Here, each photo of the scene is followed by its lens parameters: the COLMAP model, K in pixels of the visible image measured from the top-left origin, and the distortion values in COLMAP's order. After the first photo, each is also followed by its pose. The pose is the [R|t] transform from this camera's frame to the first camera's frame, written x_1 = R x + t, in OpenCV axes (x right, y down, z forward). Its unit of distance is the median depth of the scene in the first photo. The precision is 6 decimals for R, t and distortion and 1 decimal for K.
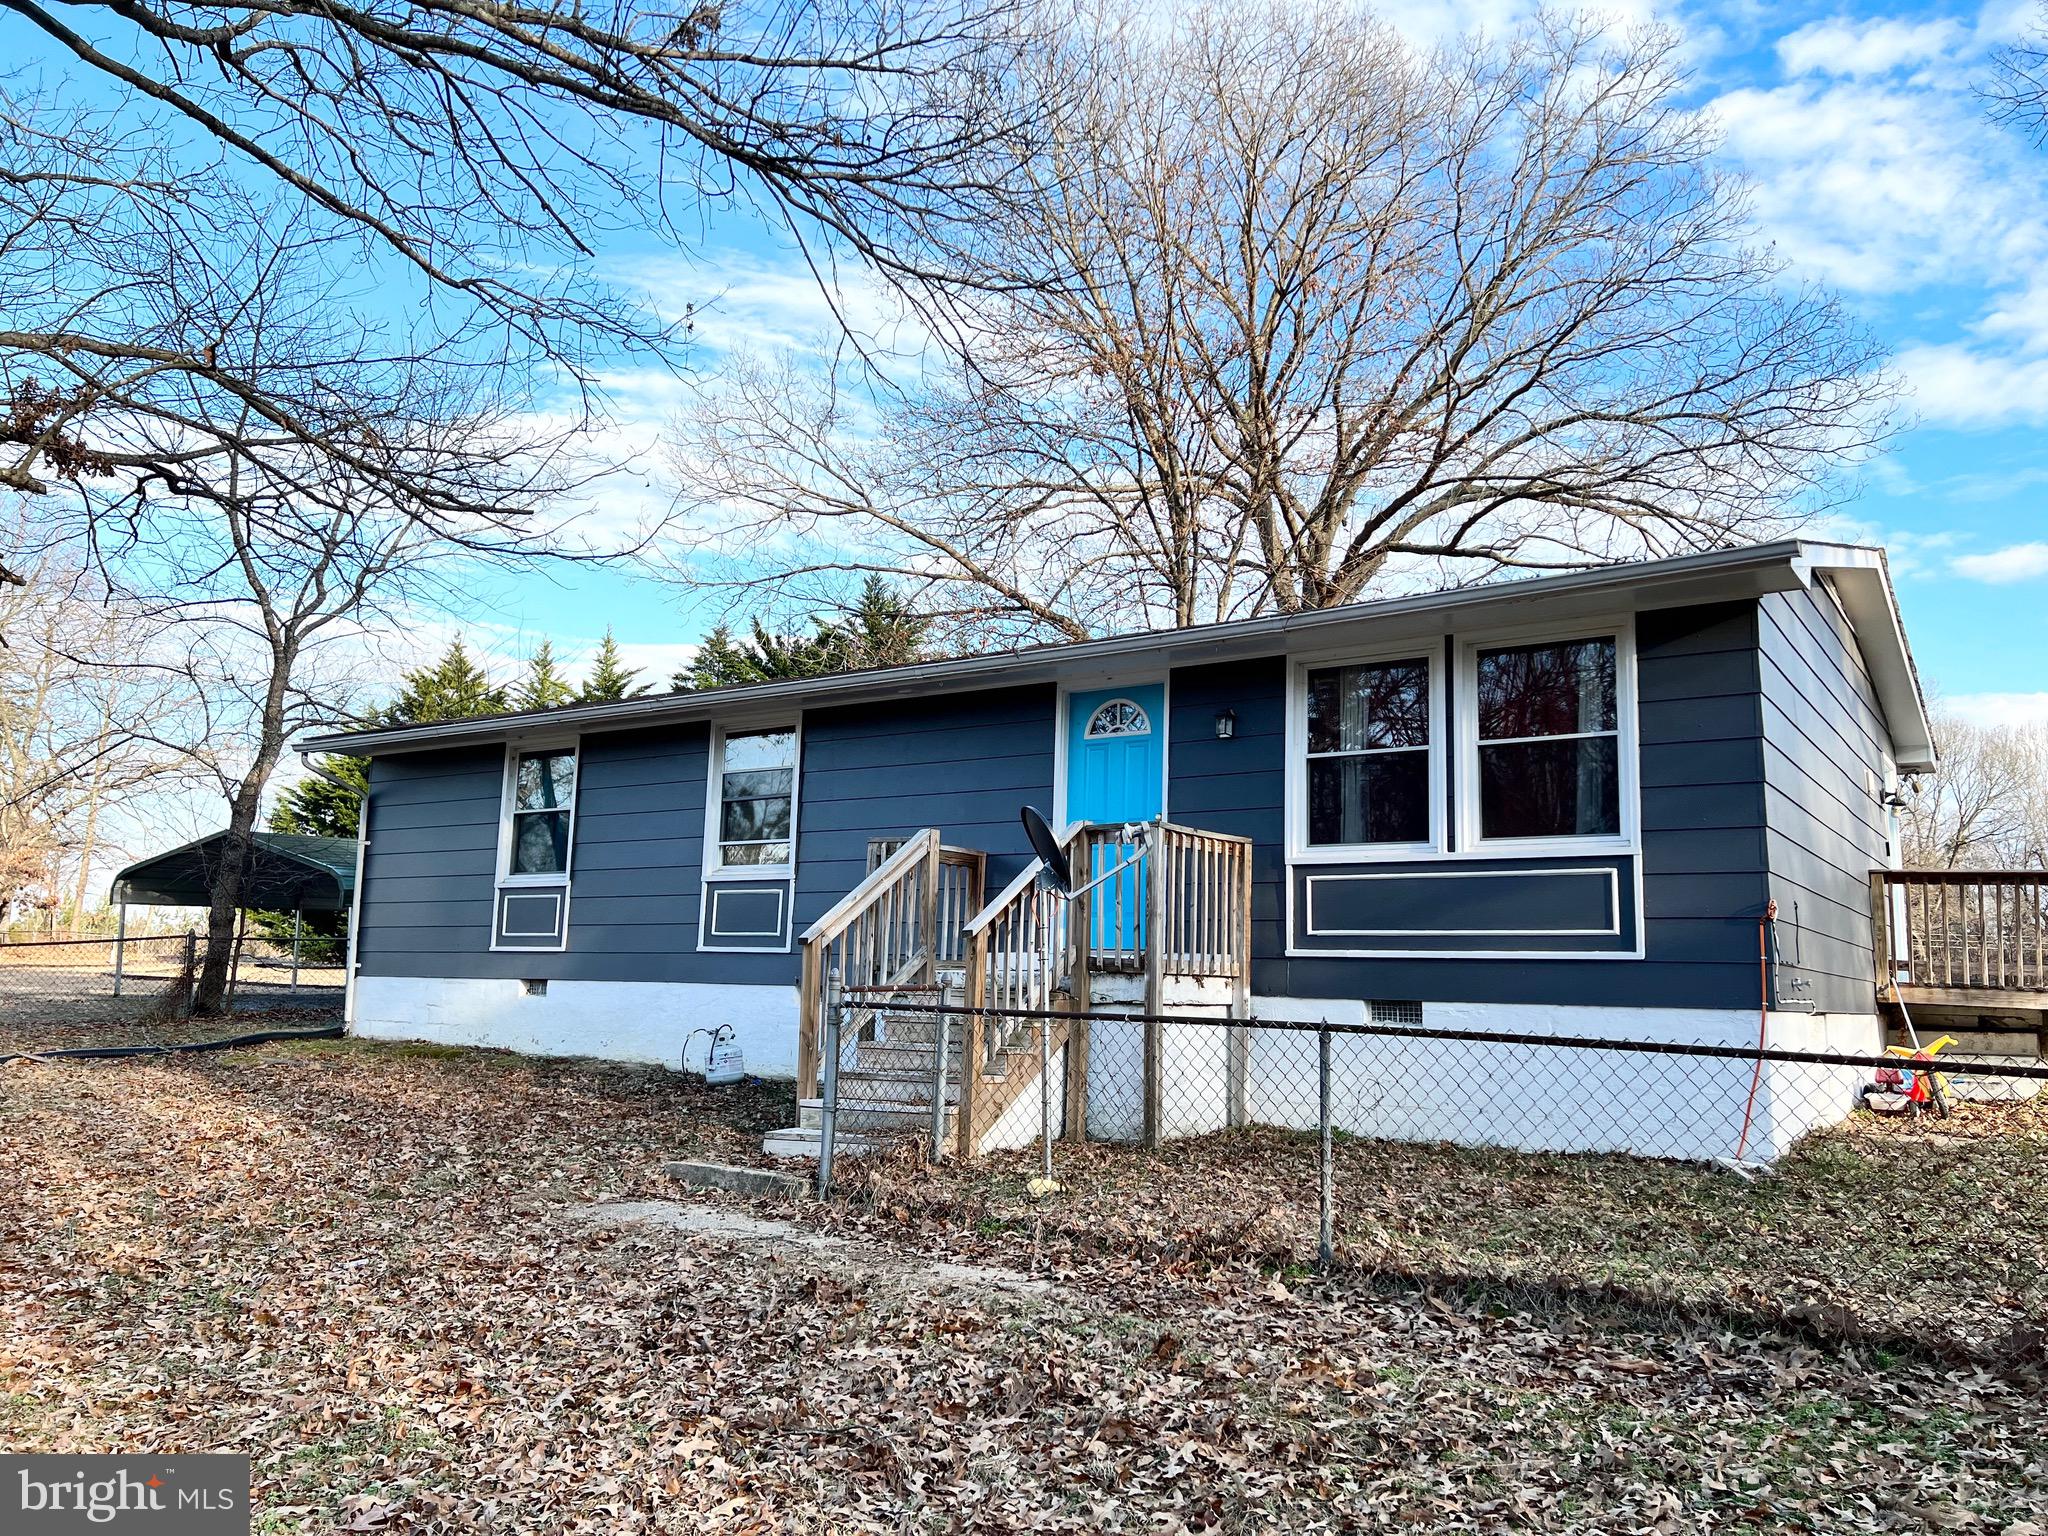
lens RADIAL K [[1523.1, 0, 1017.2], [0, 1523.1, 774.6], [0, 0, 1]] dist [0.073508, -0.055900]
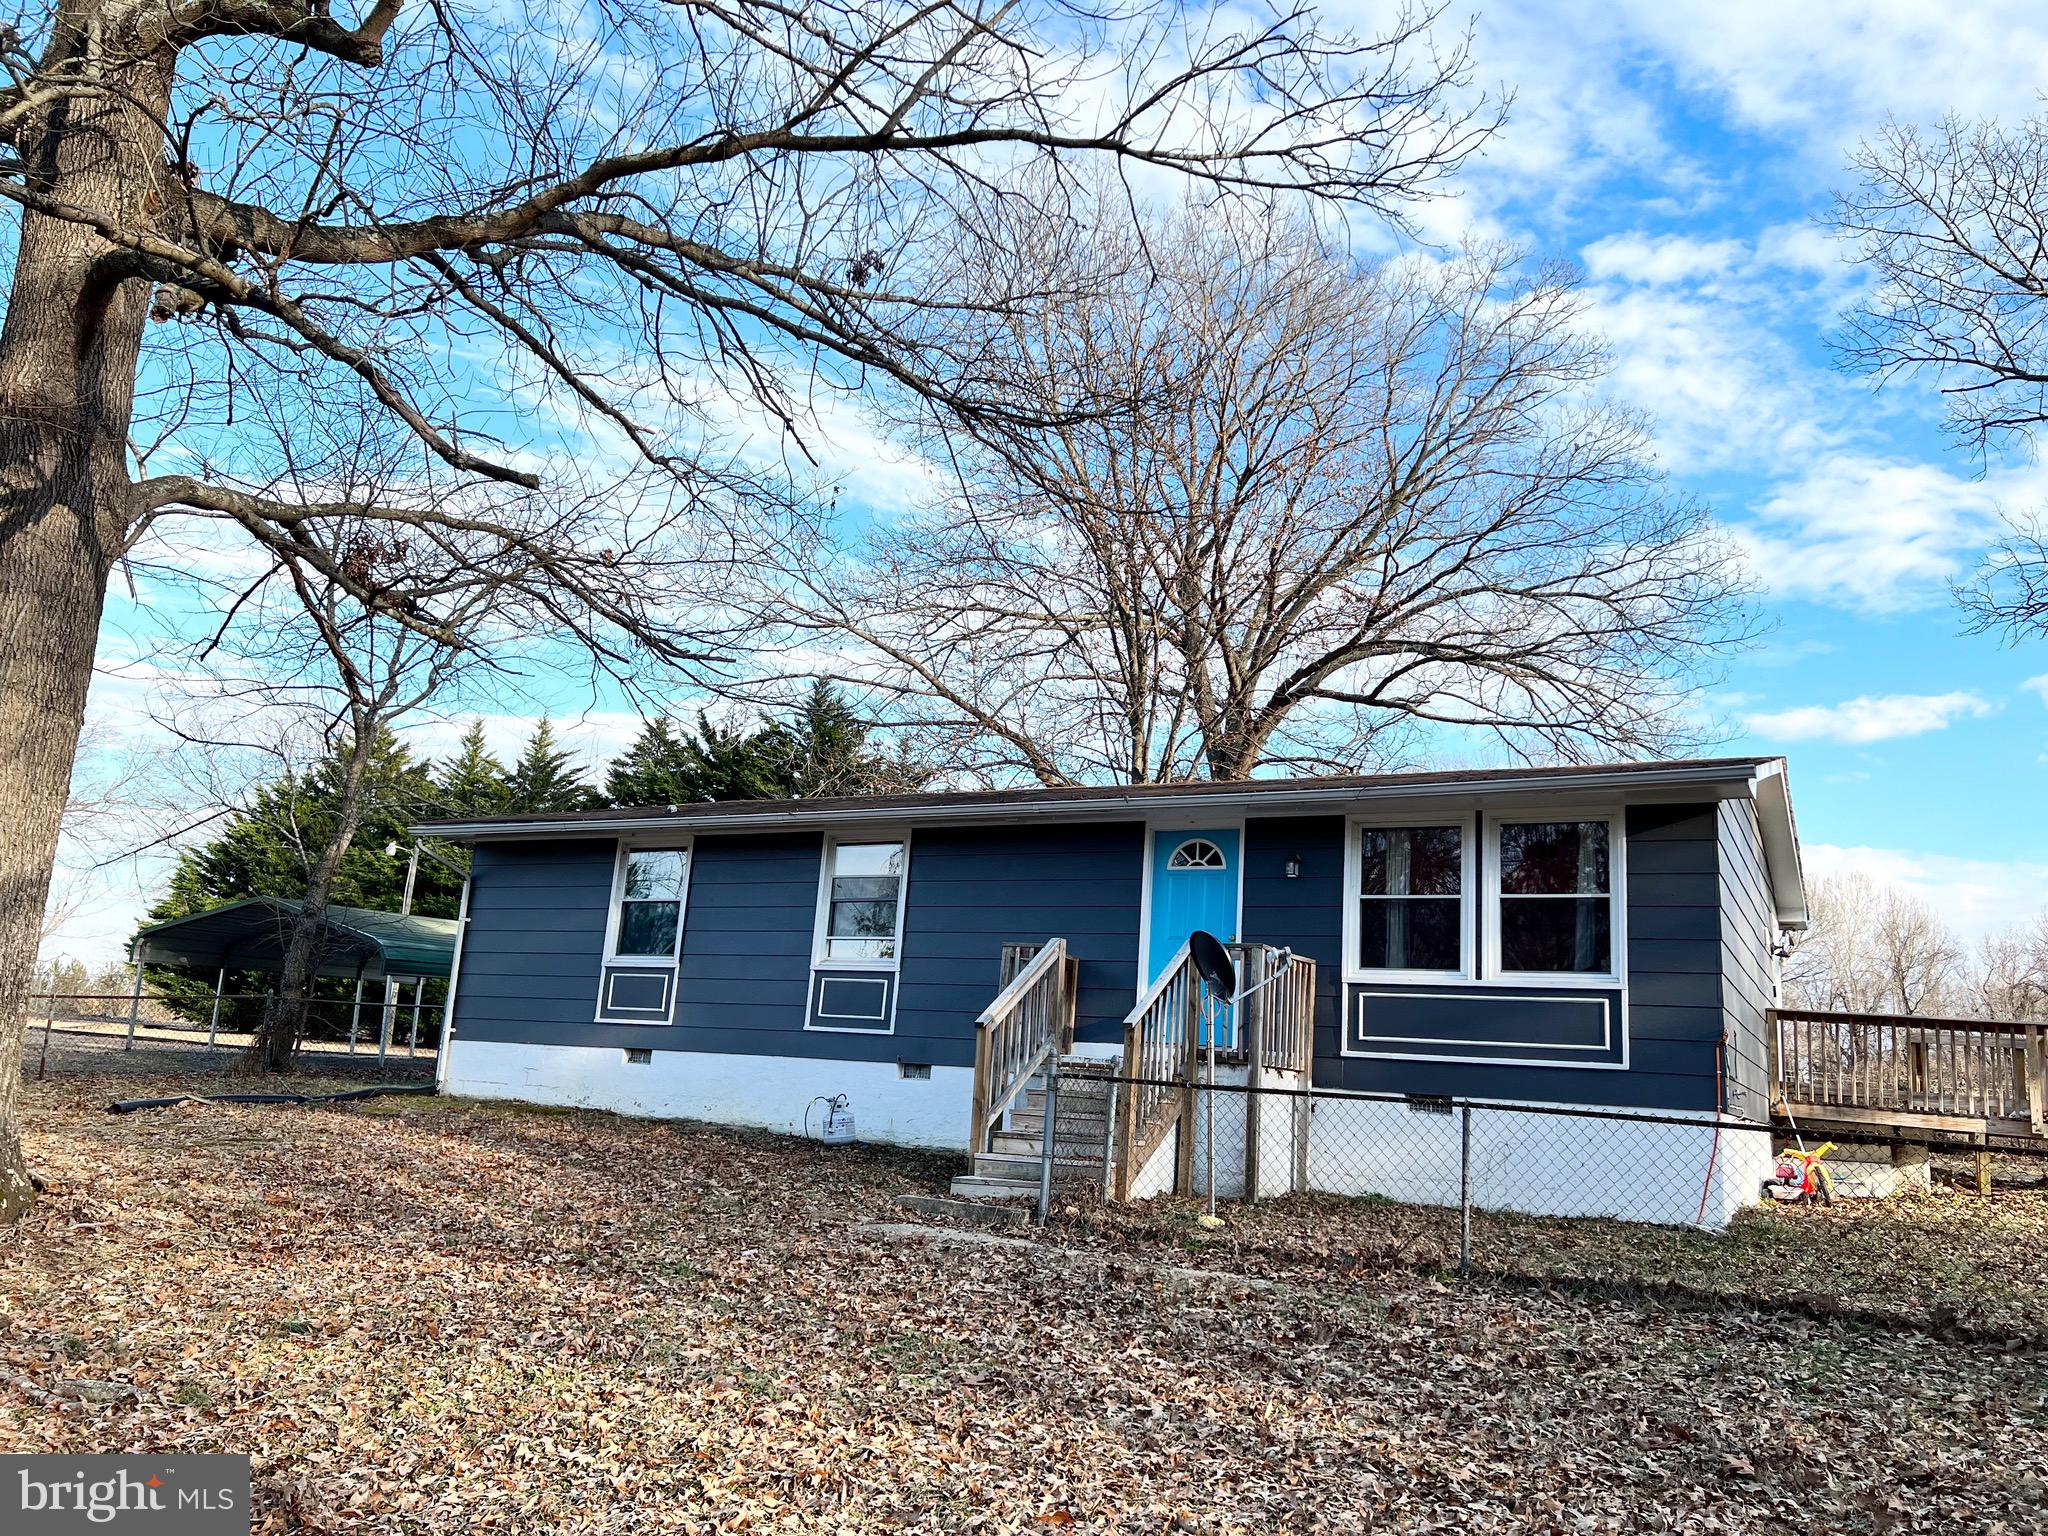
lens RADIAL K [[1523.1, 0, 1020.2], [0, 1523.1, 780.9], [0, 0, 1]] dist [0.073508, -0.055900]
pose [[0.993782, 0.060566, 0.093426, -0.190623], [-0.055002, 0.996620, -0.061020, -0.013408], [-0.096806, 0.055502, 0.993755, -0.210364]]
